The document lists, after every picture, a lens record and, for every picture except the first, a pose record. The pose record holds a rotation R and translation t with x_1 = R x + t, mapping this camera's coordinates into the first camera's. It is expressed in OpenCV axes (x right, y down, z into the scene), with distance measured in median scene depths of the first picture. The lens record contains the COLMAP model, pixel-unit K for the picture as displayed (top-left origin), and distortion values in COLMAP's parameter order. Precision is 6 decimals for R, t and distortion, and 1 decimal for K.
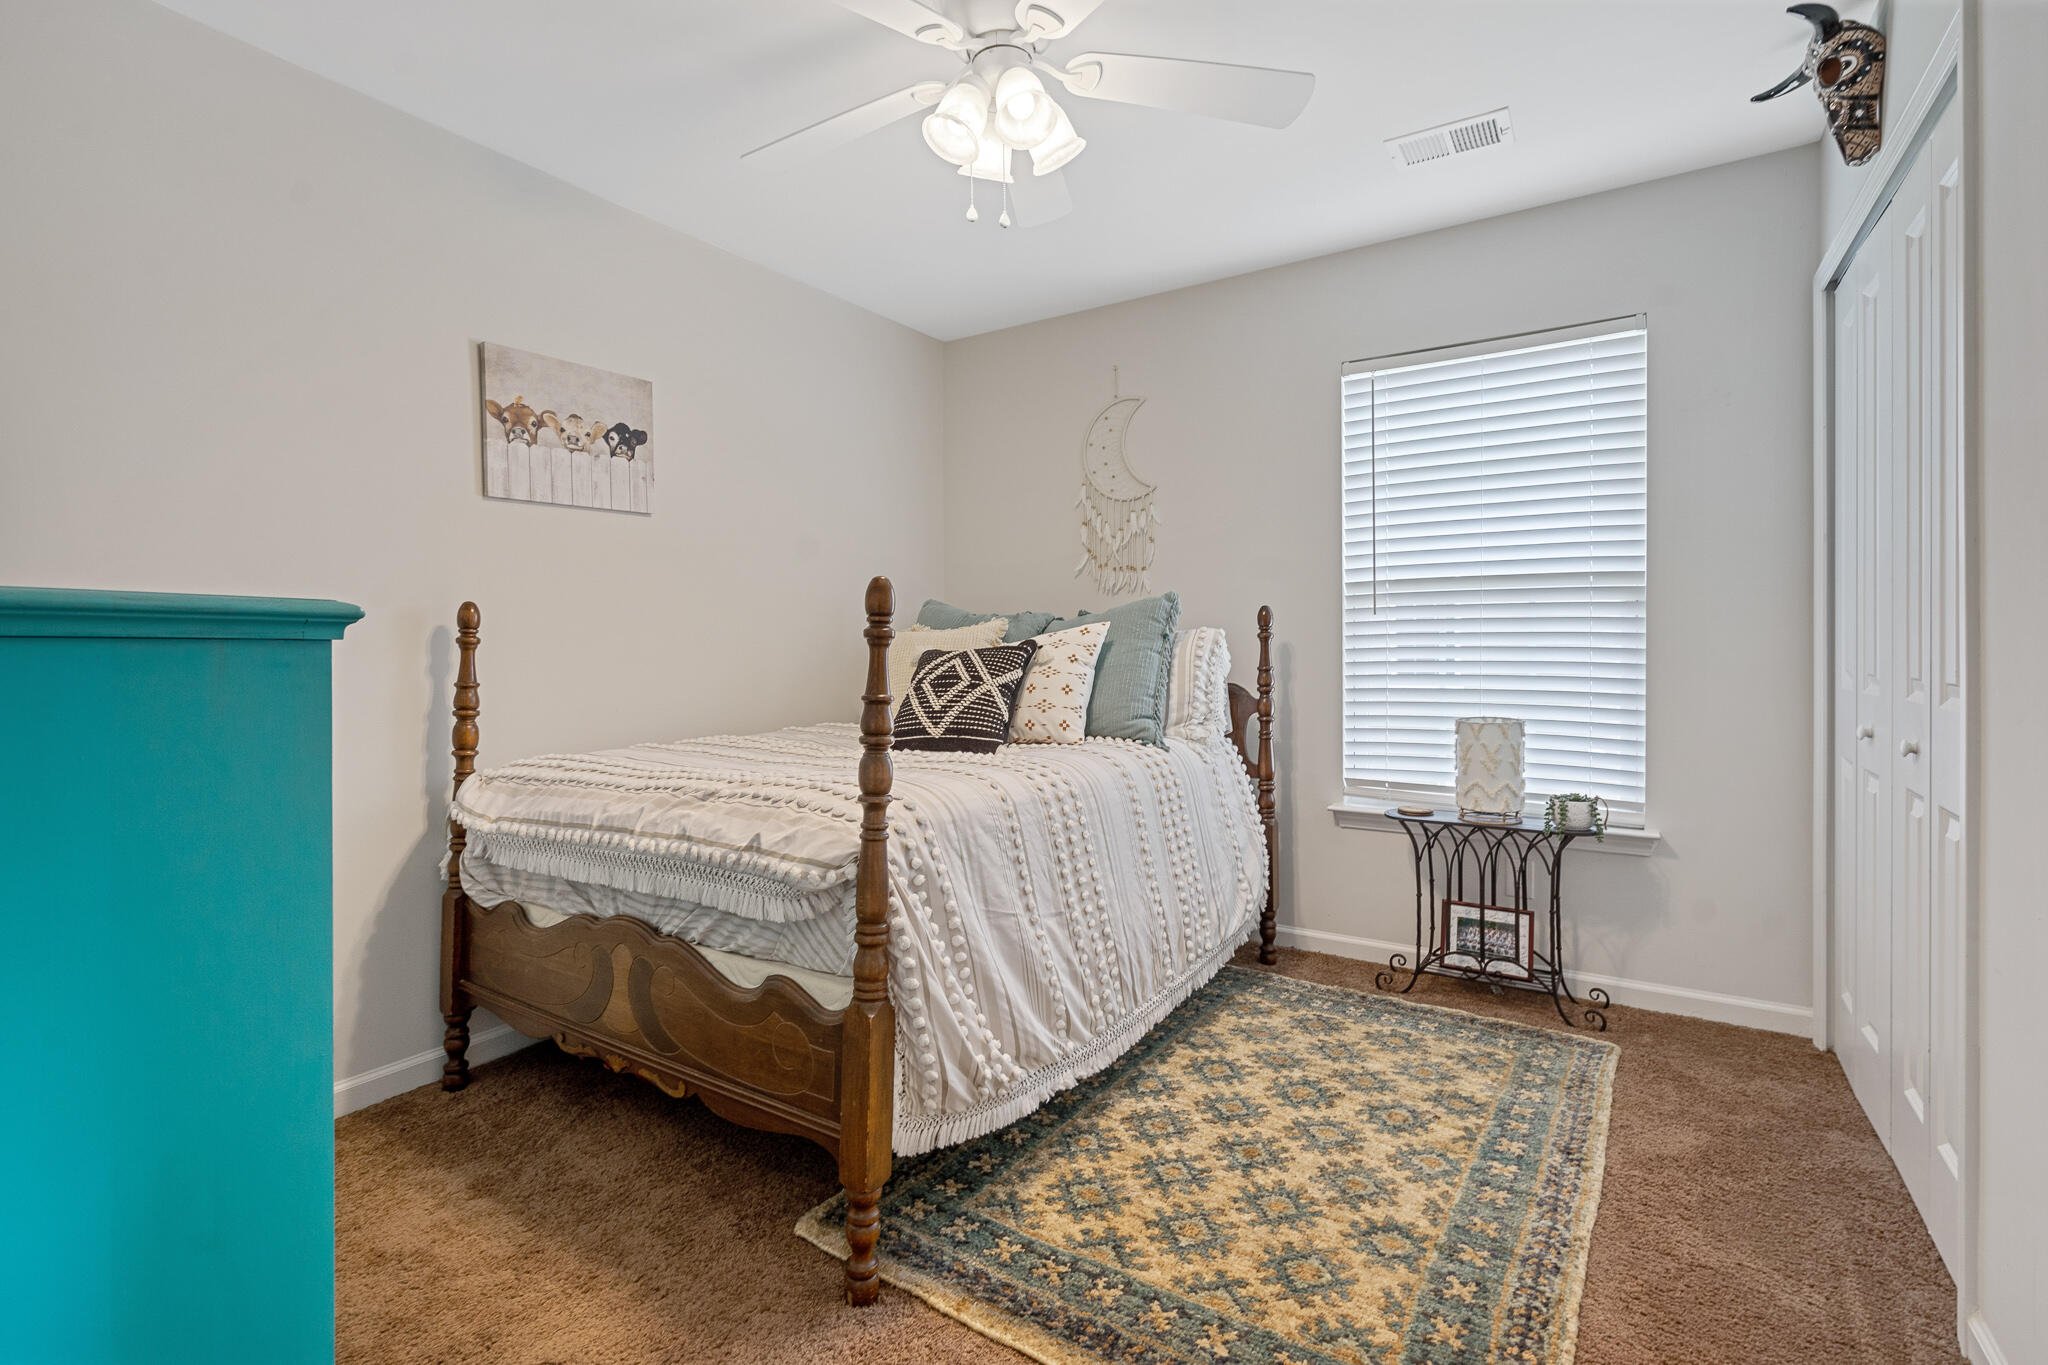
lens RADIAL K [[921.8, 0, 1026.4], [0, 921.8, 646.8], [0, 0, 1]] dist [-0.007515, 0.001982]
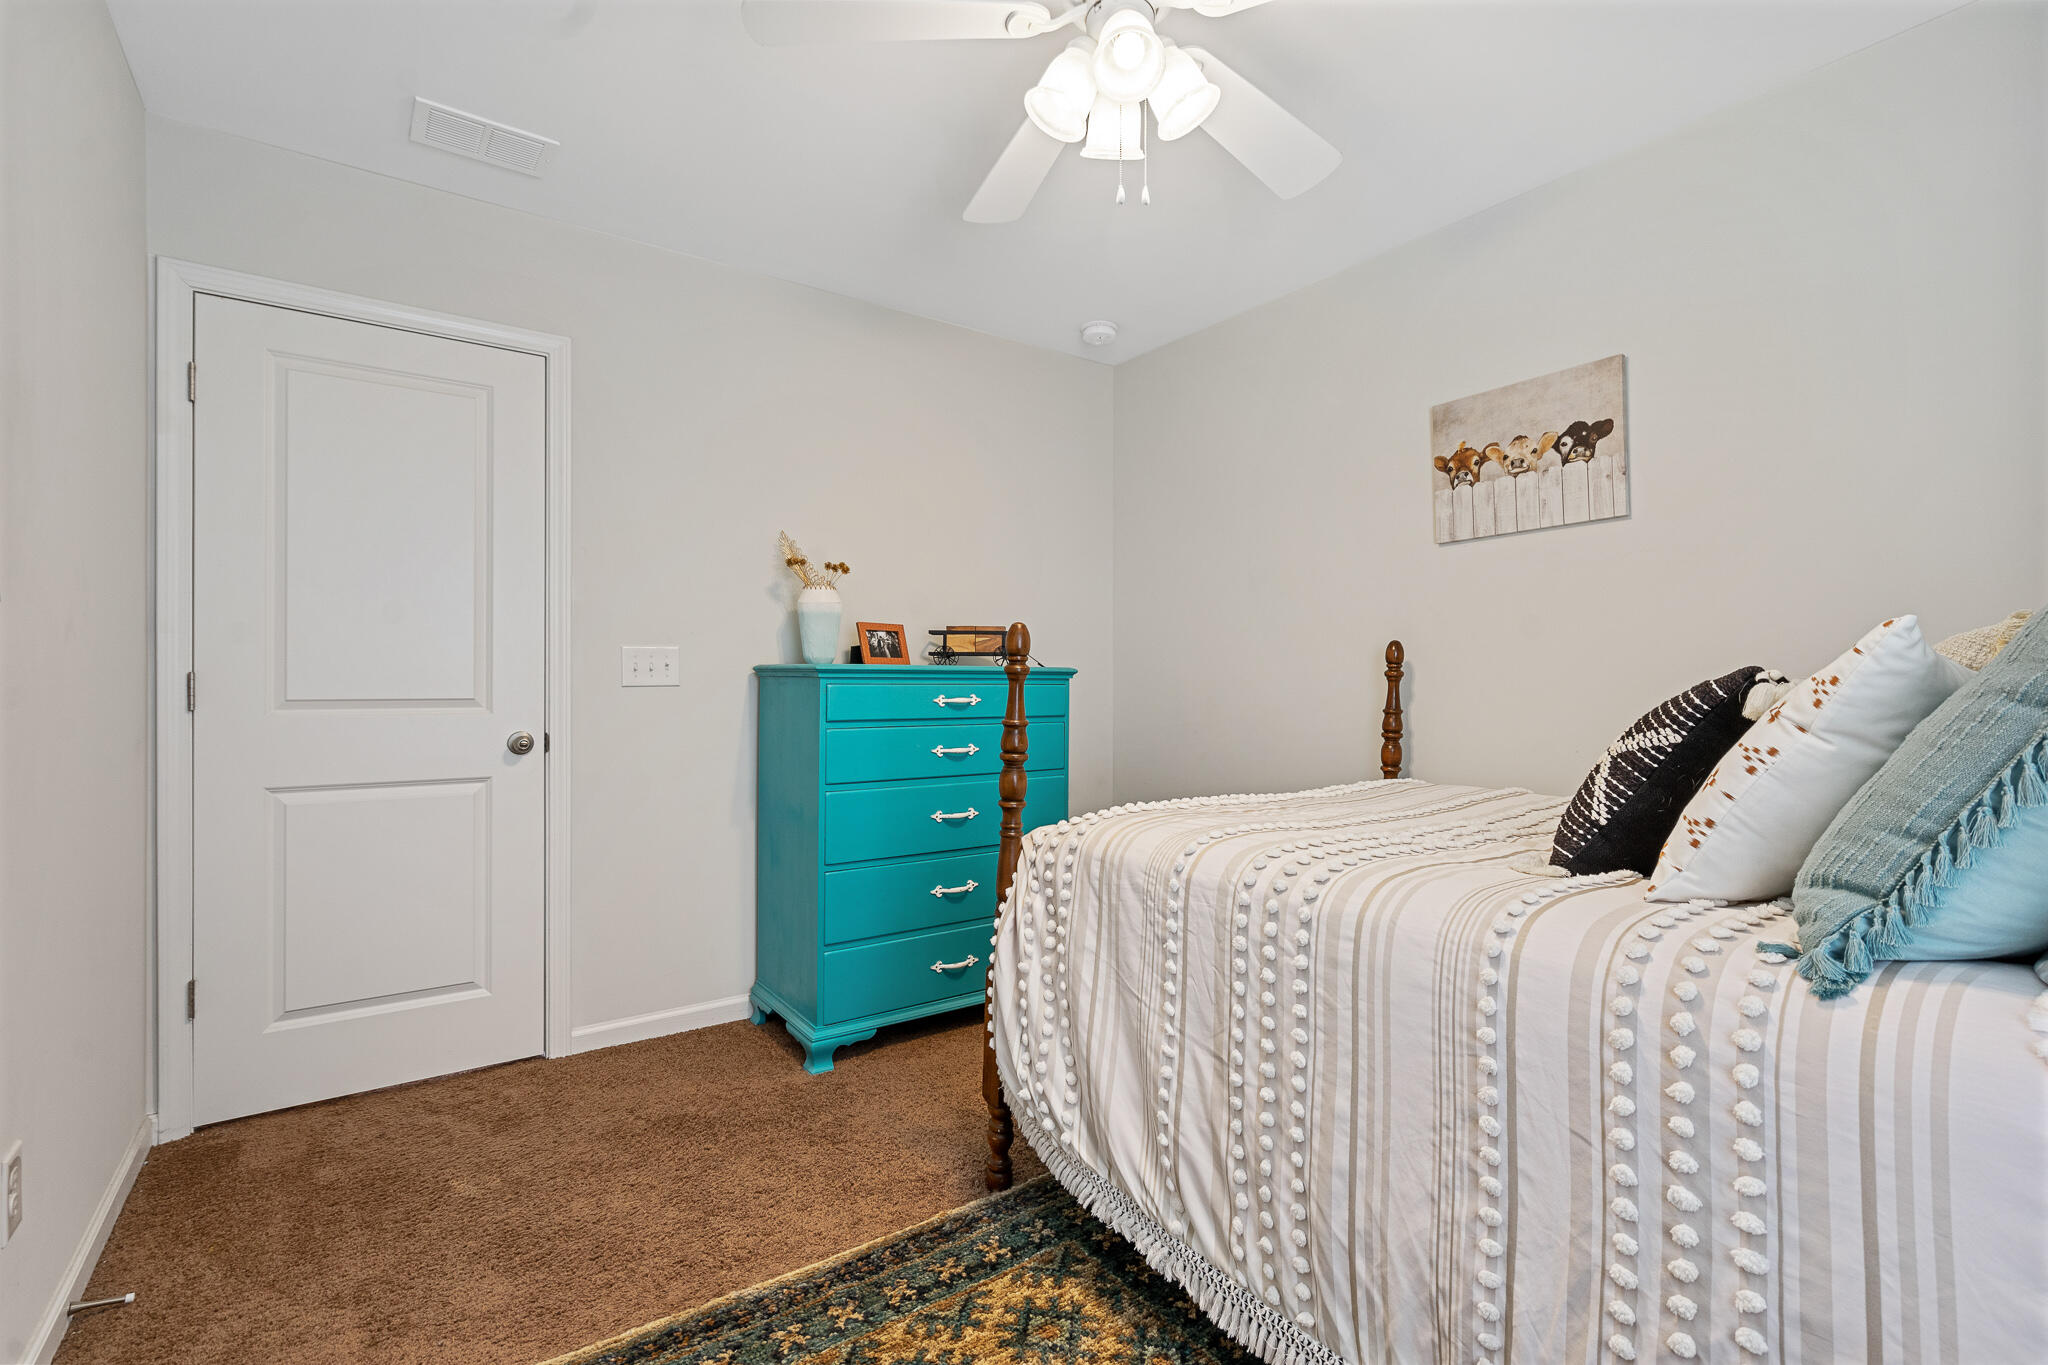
lens RADIAL K [[921.8, 0, 1030.6], [0, 921.8, 677.7], [0, 0, 1]] dist [-0.007515, 0.001982]
pose [[-0.356523, 0.002657, -0.934283, 0.602520], [0.001644, 0.999996, 0.002217, -0.005062], [0.934285, -0.000745, -0.356526, 0.898748]]
